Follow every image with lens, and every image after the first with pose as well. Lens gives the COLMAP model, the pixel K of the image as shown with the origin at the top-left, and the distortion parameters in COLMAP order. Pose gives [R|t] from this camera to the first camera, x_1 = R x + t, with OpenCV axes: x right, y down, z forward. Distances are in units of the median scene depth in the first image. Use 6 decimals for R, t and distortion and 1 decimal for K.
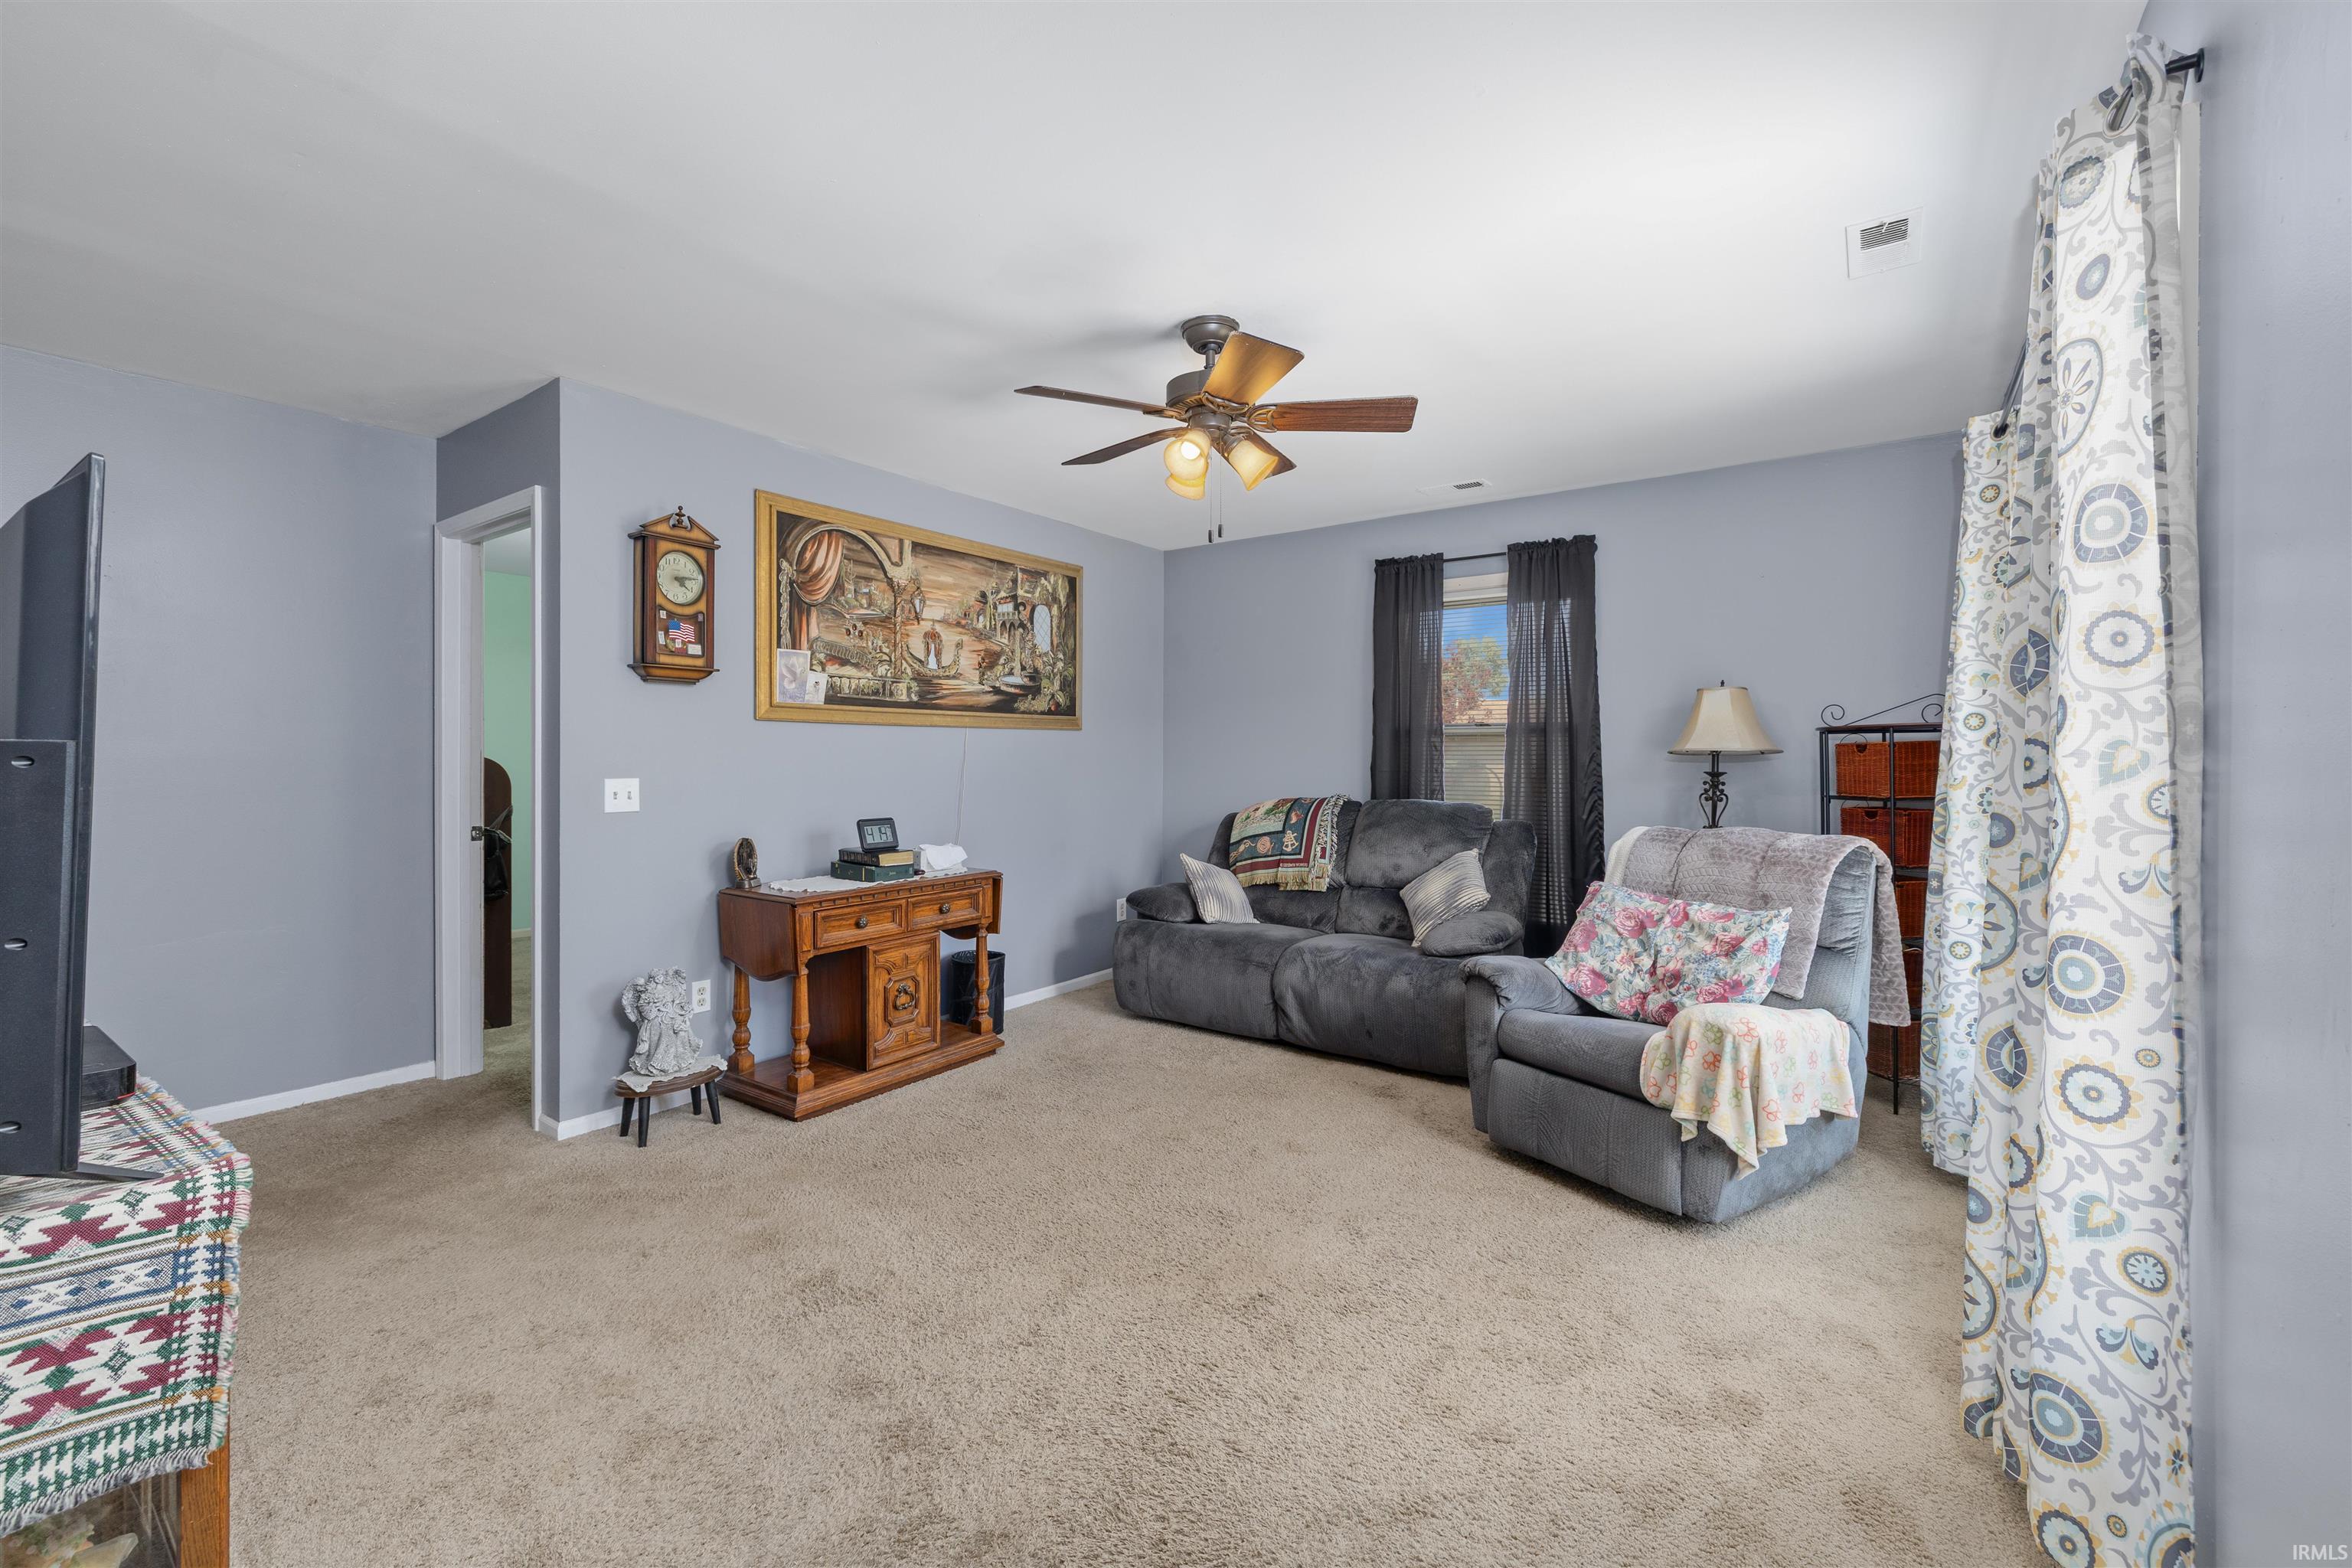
lens RADIAL K [[984.9, 0, 1161.9], [0, 984.9, 749.2], [0, 0, 1]] dist [-0.000116, 0.000316]
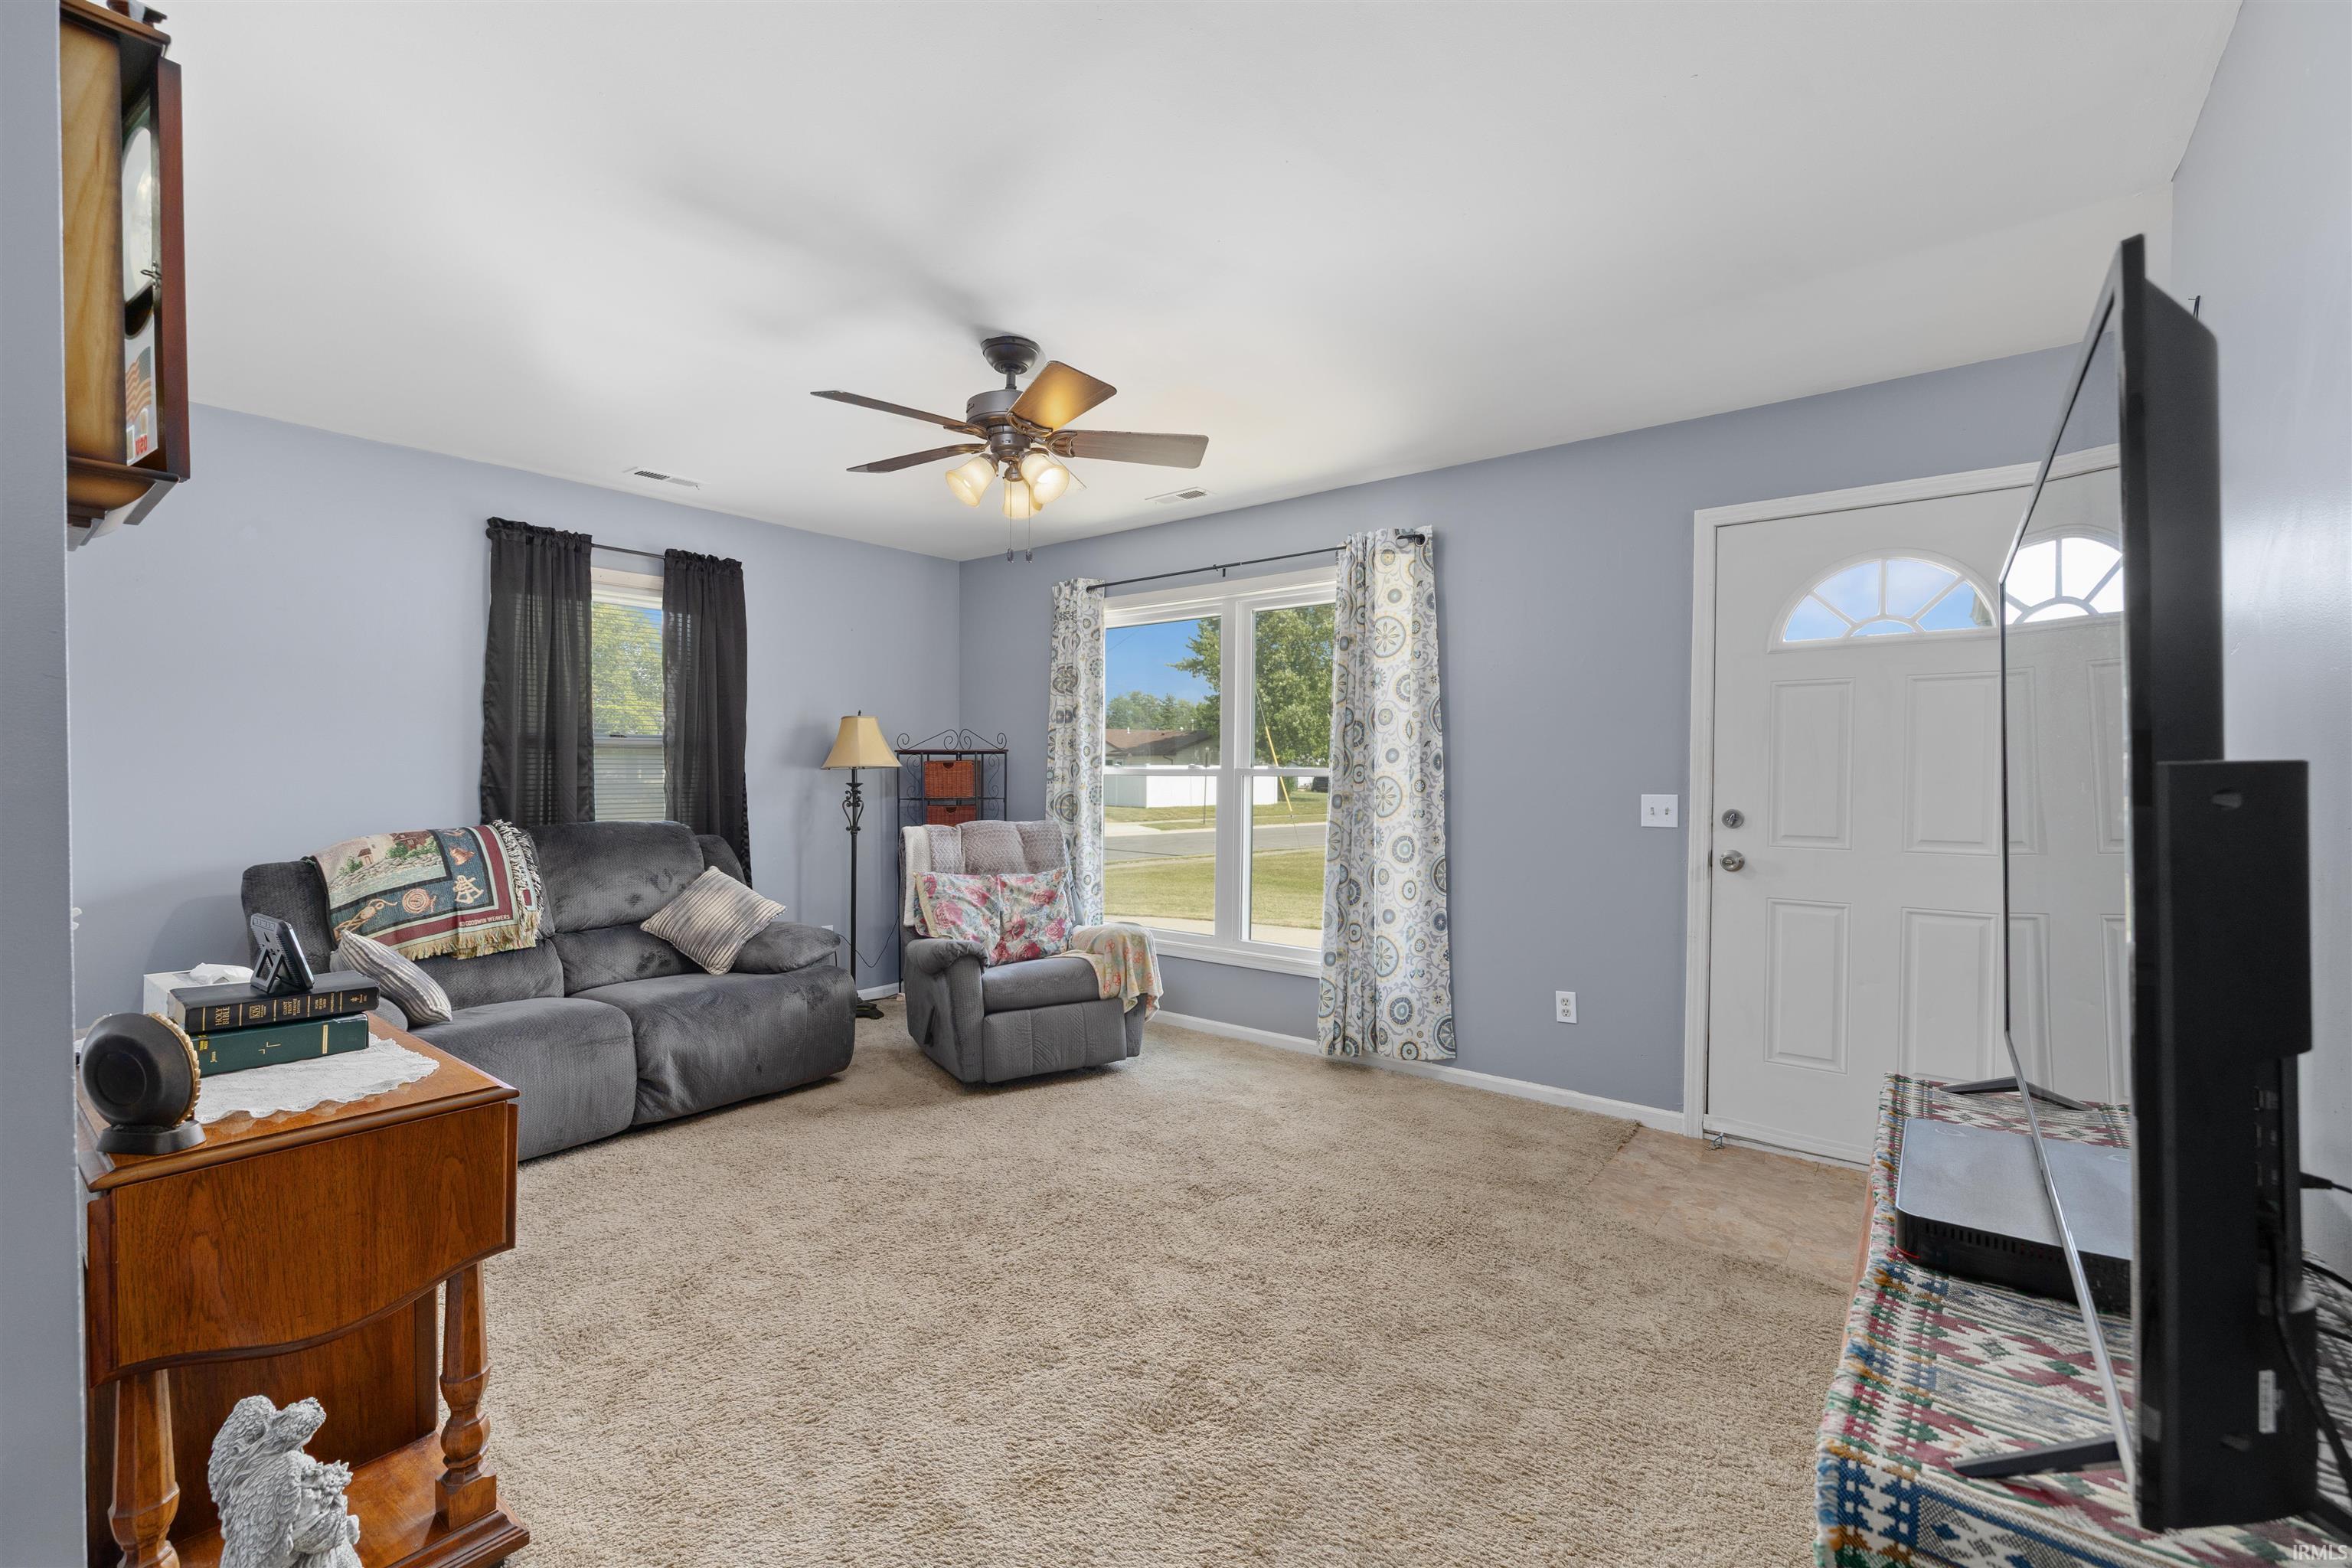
lens RADIAL K [[989.0, 0, 1161.0], [0, 989.0, 766.3], [0, 0, 1]] dist [0.001418, 0.000192]
pose [[0.047269, 0.001786, 0.998881, -0.709654], [-0.009009, 0.999958, -0.001362, 0.000171], [-0.998842, -0.008934, 0.047283, 0.577356]]
